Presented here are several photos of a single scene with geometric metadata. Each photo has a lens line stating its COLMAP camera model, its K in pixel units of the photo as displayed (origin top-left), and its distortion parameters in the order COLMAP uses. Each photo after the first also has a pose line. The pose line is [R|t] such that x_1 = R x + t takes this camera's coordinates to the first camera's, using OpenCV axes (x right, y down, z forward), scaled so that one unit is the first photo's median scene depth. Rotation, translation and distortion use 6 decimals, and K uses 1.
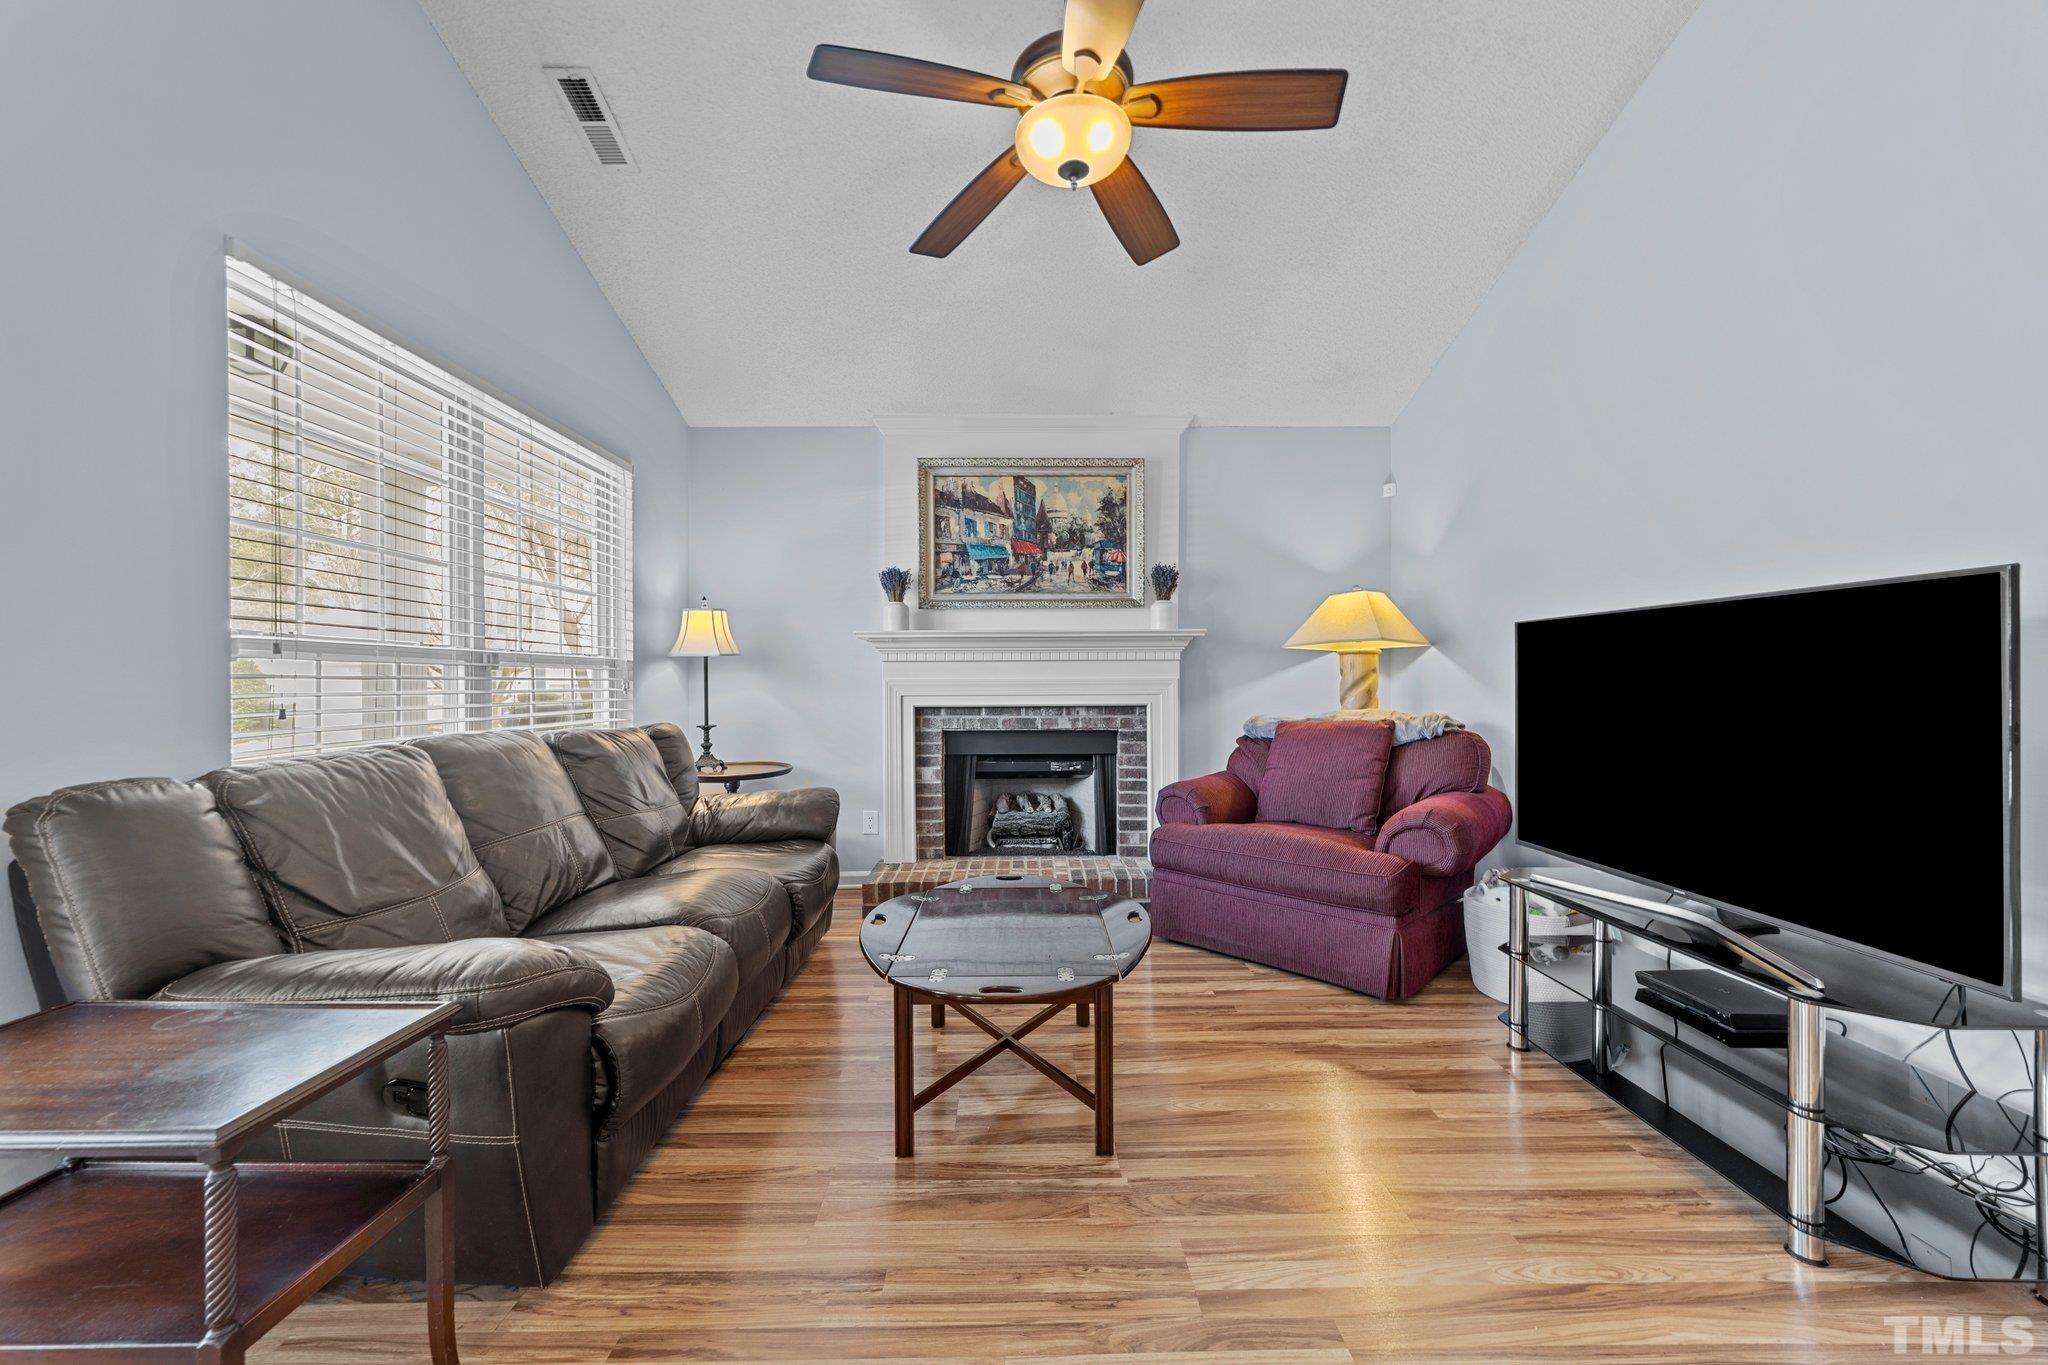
lens RADIAL K [[797.7, 0, 1028.4], [0, 797.7, 687.1], [0, 0, 1]] dist [-0.011187, 0.004130]
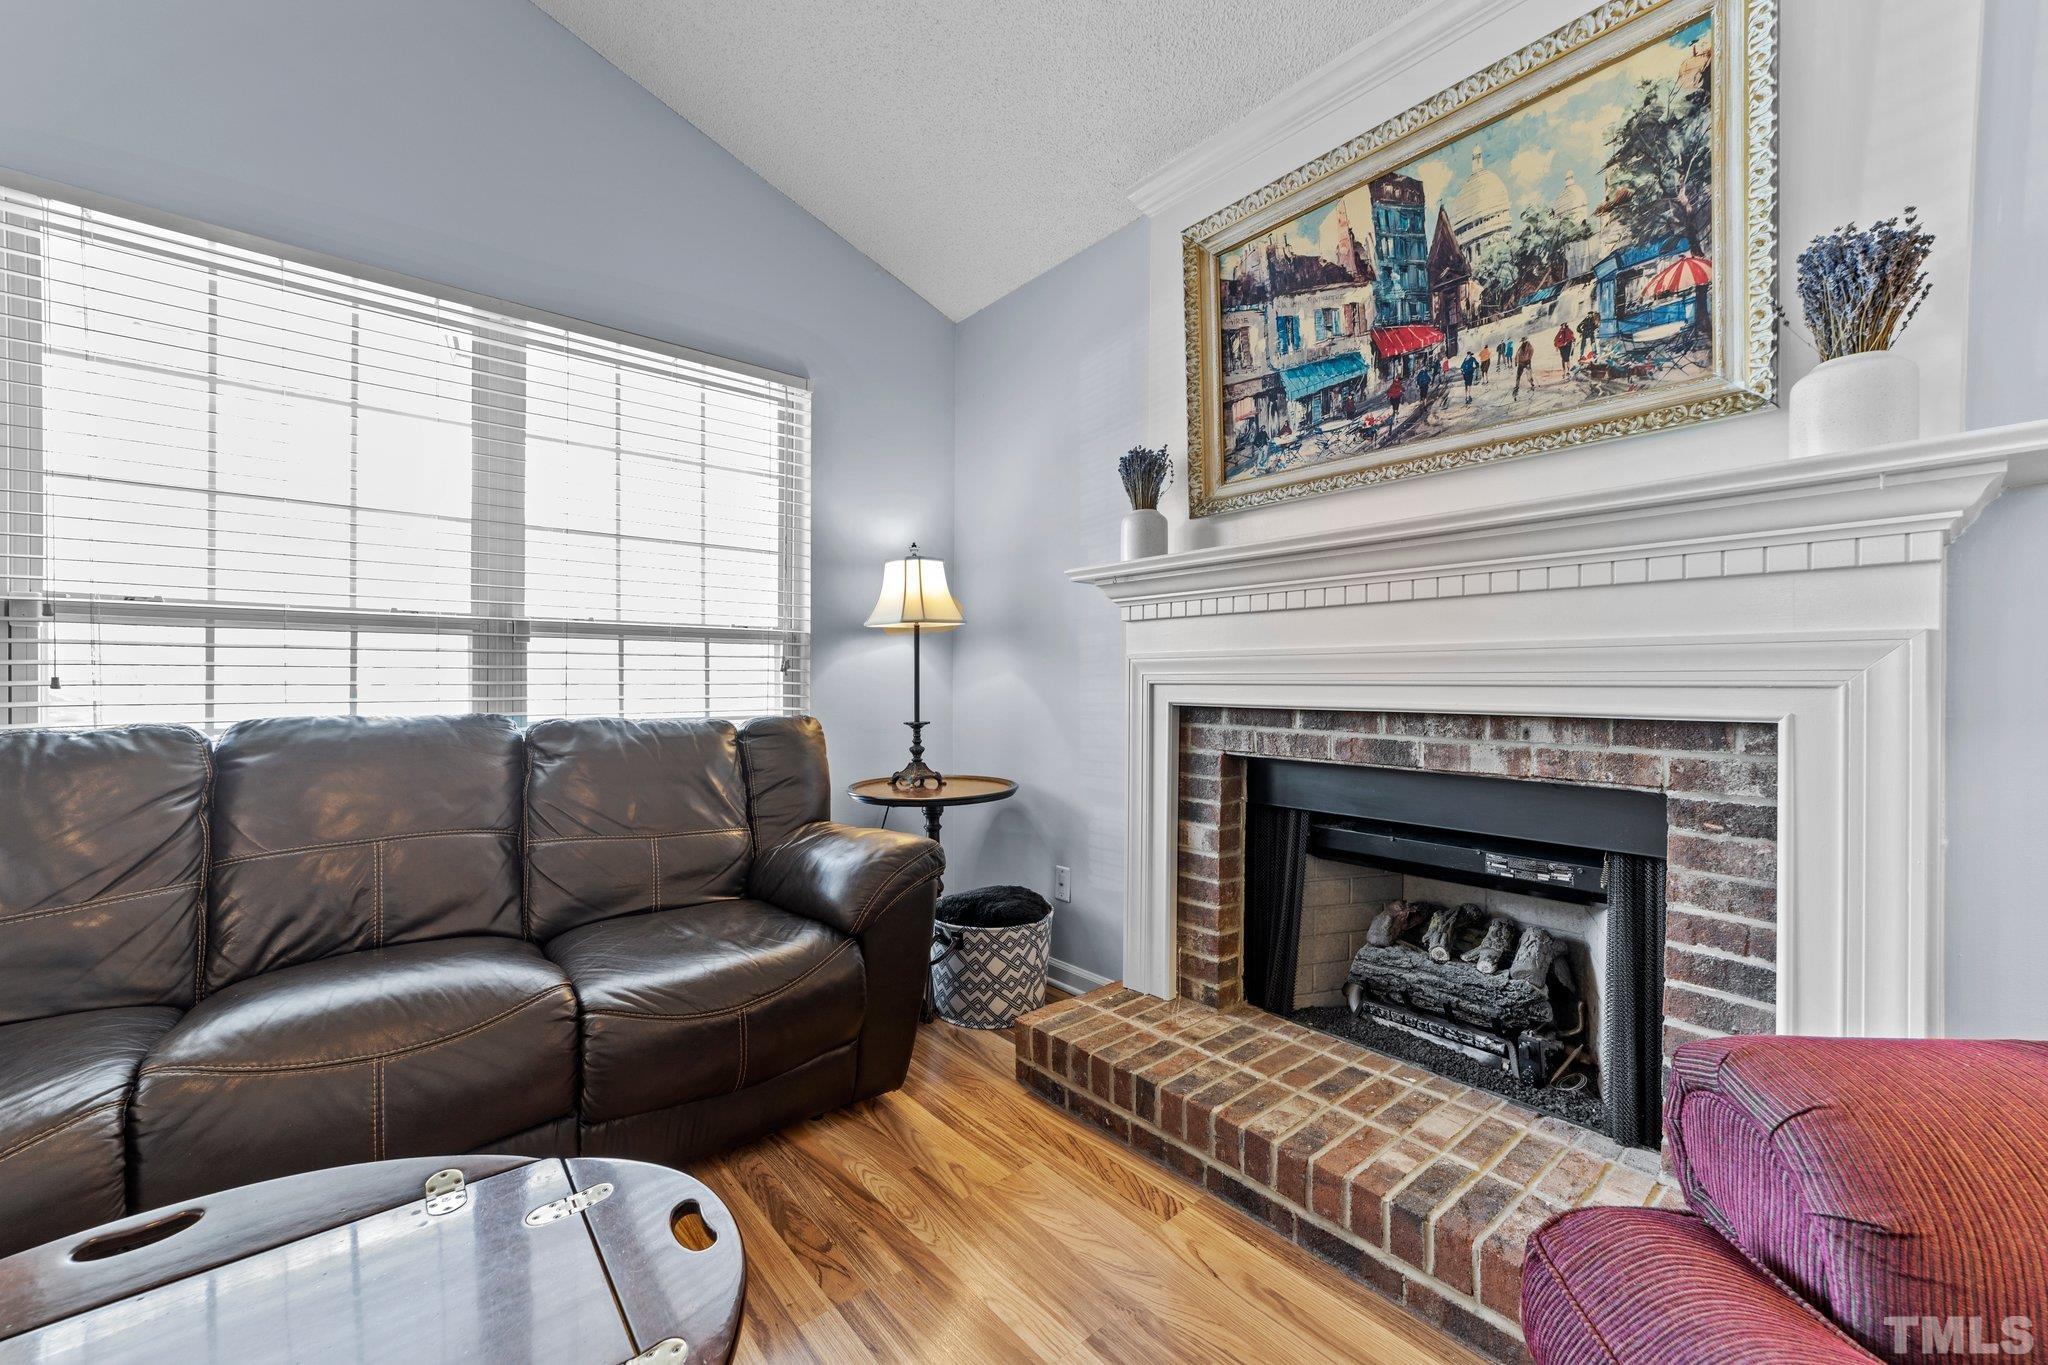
lens RADIAL K [[797.7, 0, 1010.0], [0, 797.7, 683.8], [0, 0, 1]] dist [-0.011187, 0.004130]
pose [[0.631534, 0.009478, -0.775291, 0.196215], [-0.010506, 0.999938, 0.003666, 0.009646], [0.775277, 0.005830, 0.631594, 0.577429]]
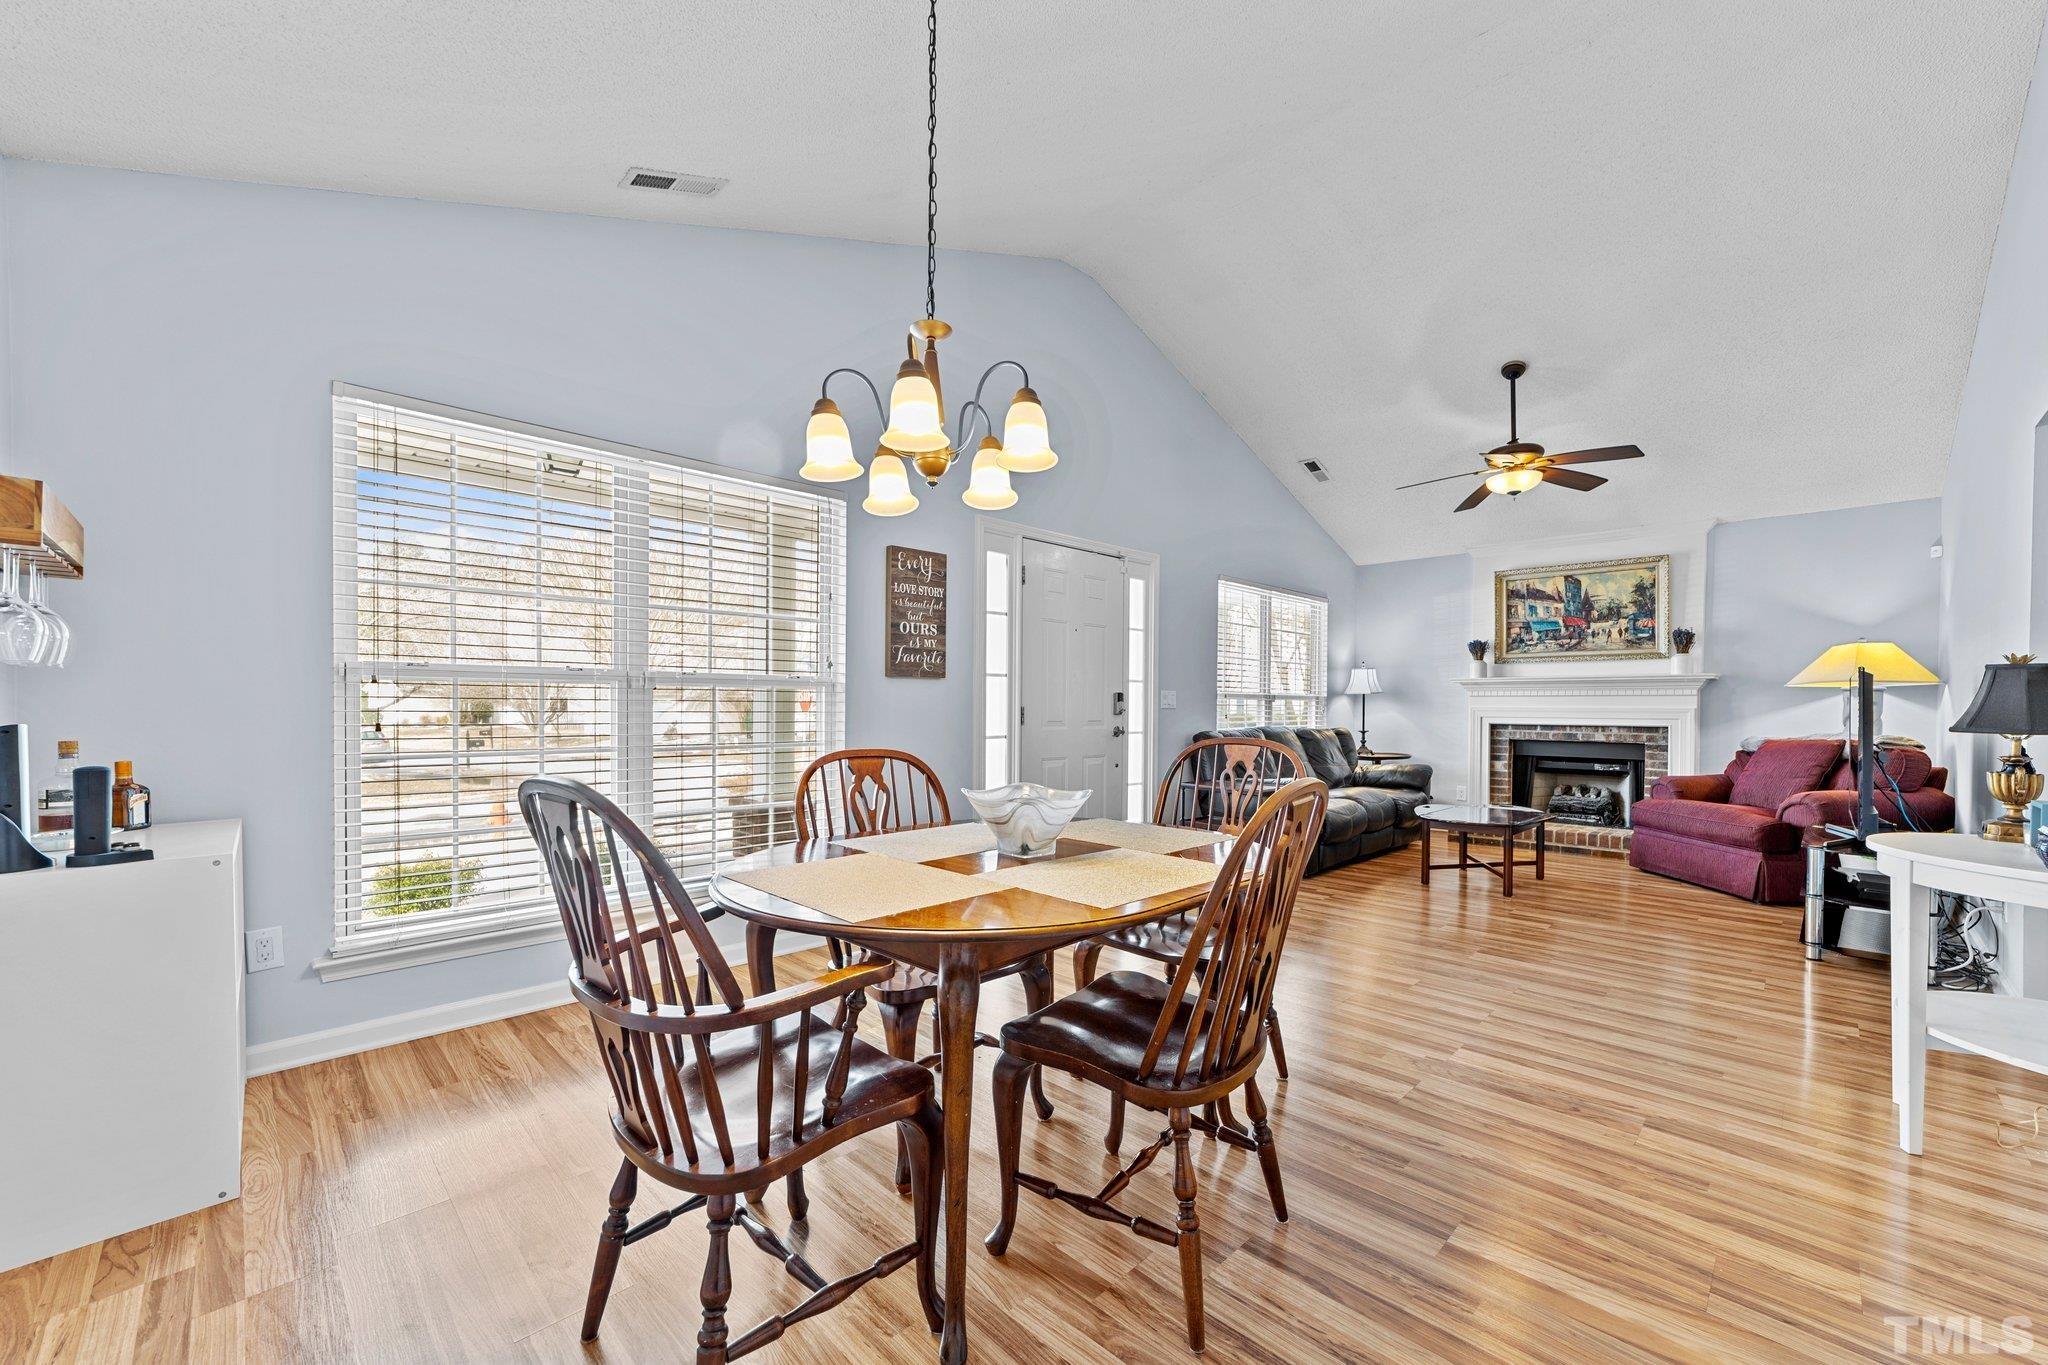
lens RADIAL K [[797.7, 0, 1039.0], [0, 797.7, 711.6], [0, 0, 1]] dist [-0.011187, 0.004130]
pose [[0.703486, 0.014028, -0.710571, 0.362865], [-0.013676, 0.999887, 0.006200, 0.002116], [0.710578, 0.005356, 0.703598, -0.802791]]
